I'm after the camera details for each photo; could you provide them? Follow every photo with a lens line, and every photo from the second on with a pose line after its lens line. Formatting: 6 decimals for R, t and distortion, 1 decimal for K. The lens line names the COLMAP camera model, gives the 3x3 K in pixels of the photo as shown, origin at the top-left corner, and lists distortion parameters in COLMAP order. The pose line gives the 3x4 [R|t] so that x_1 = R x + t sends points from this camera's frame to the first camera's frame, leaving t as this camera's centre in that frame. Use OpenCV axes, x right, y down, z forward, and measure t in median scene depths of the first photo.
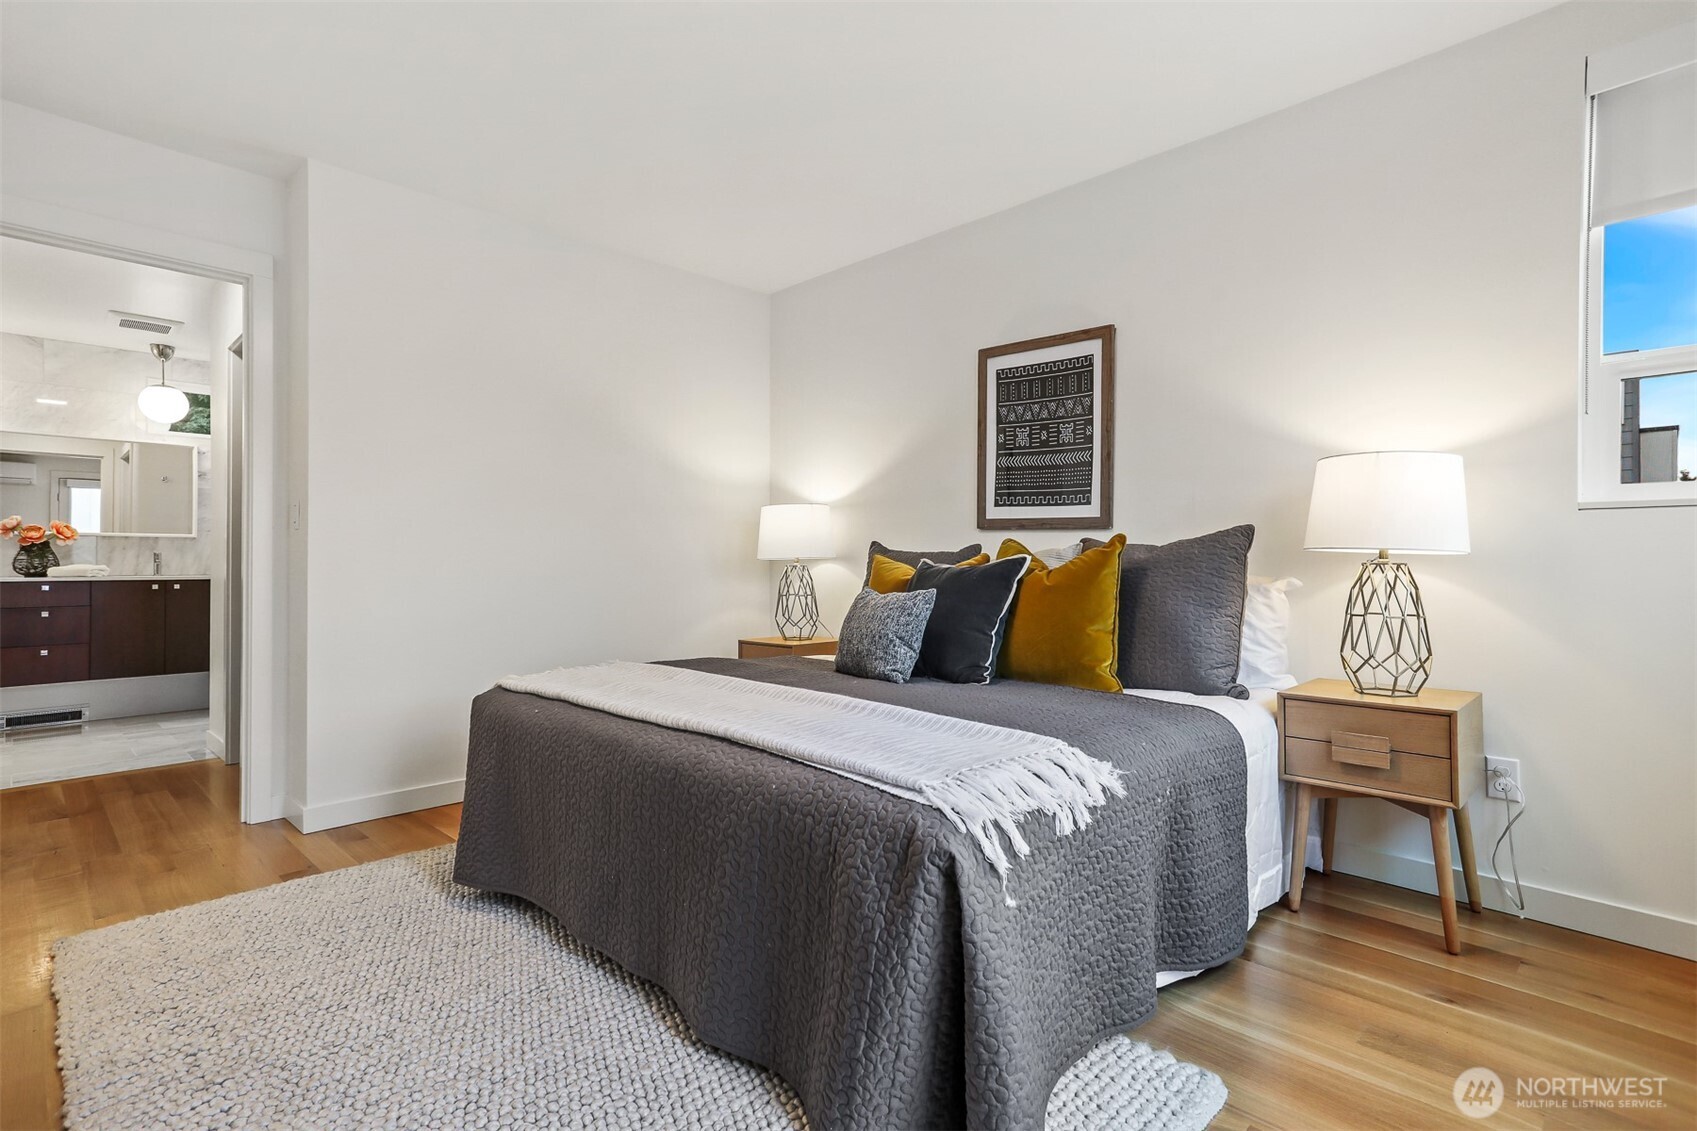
lens RADIAL K [[810.1, 0, 838.4], [0, 810.1, 564.0], [0, 0, 1]] dist [-0.049363, 0.019218]
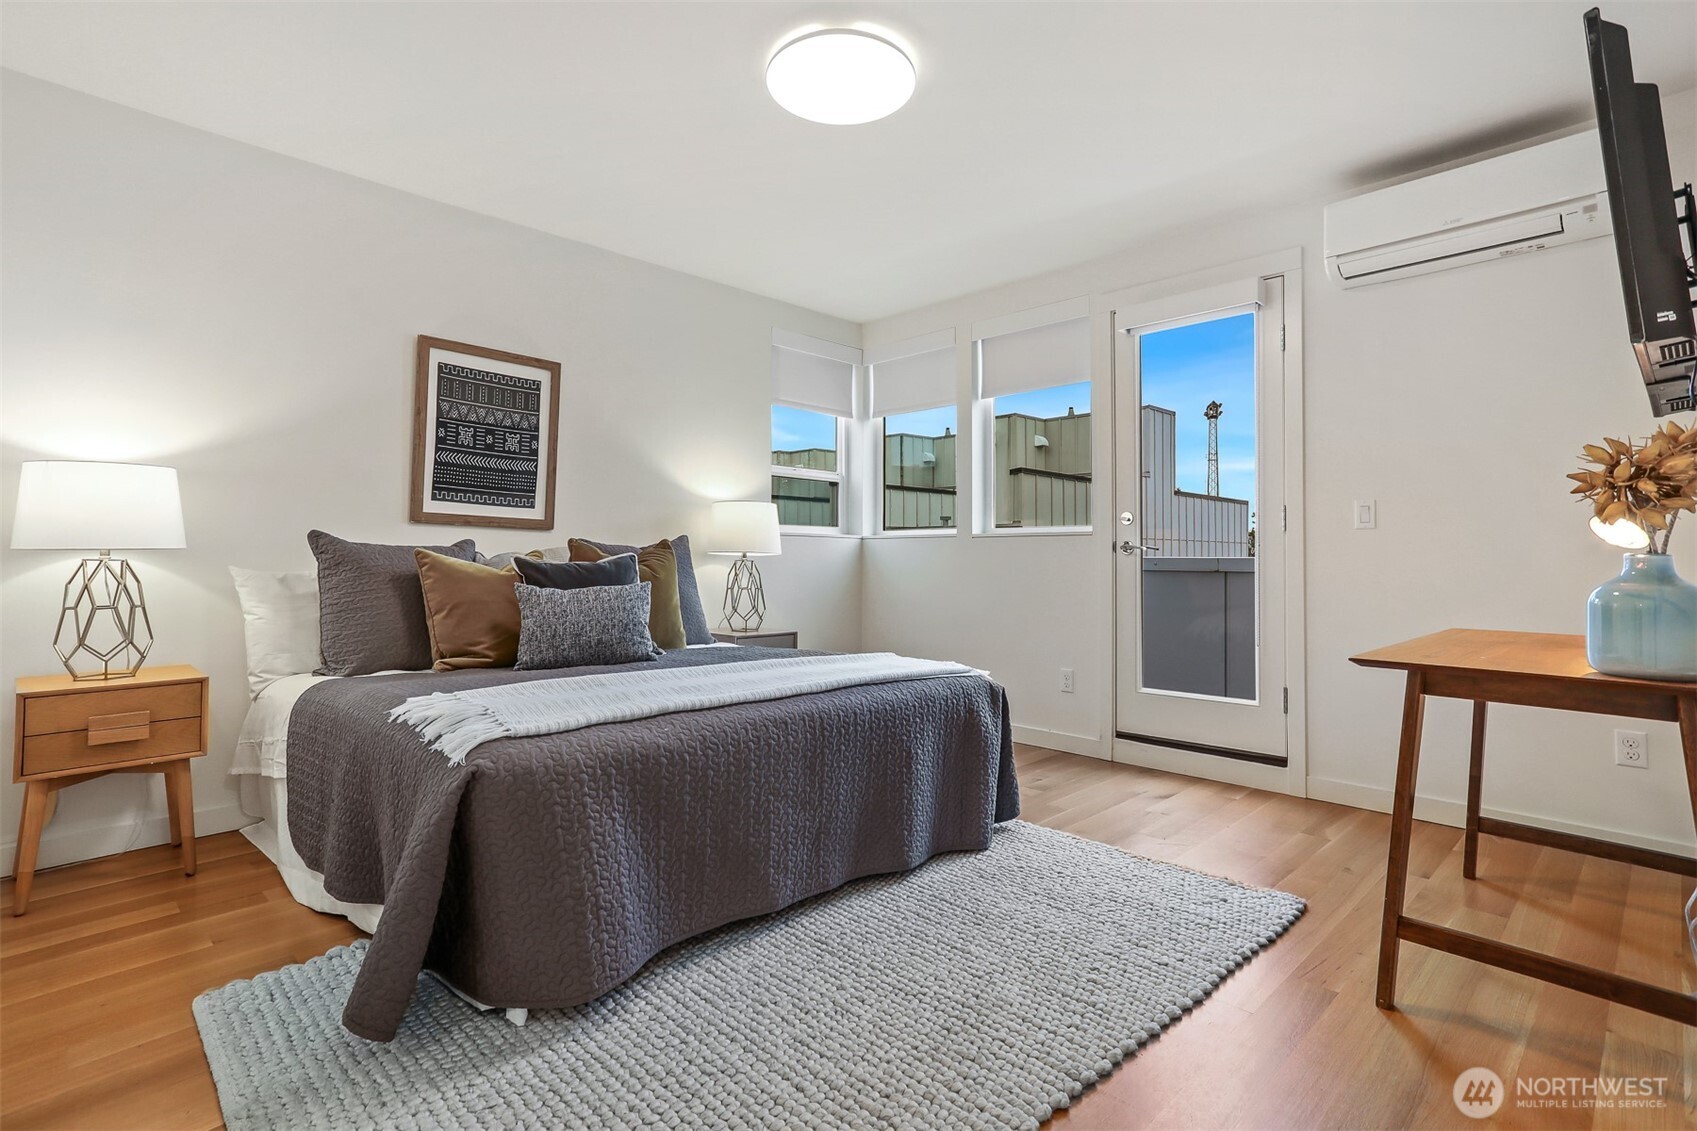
lens RADIAL K [[810.1, 0, 838.4], [0, 810.1, 564.0], [0, 0, 1]] dist [-0.049363, 0.019218]
pose [[0.020848, -0.006559, 0.999761, -0.807210], [-0.008442, 0.999942, 0.006736, -0.004463], [-0.999747, -0.008580, 0.020791, 0.509875]]
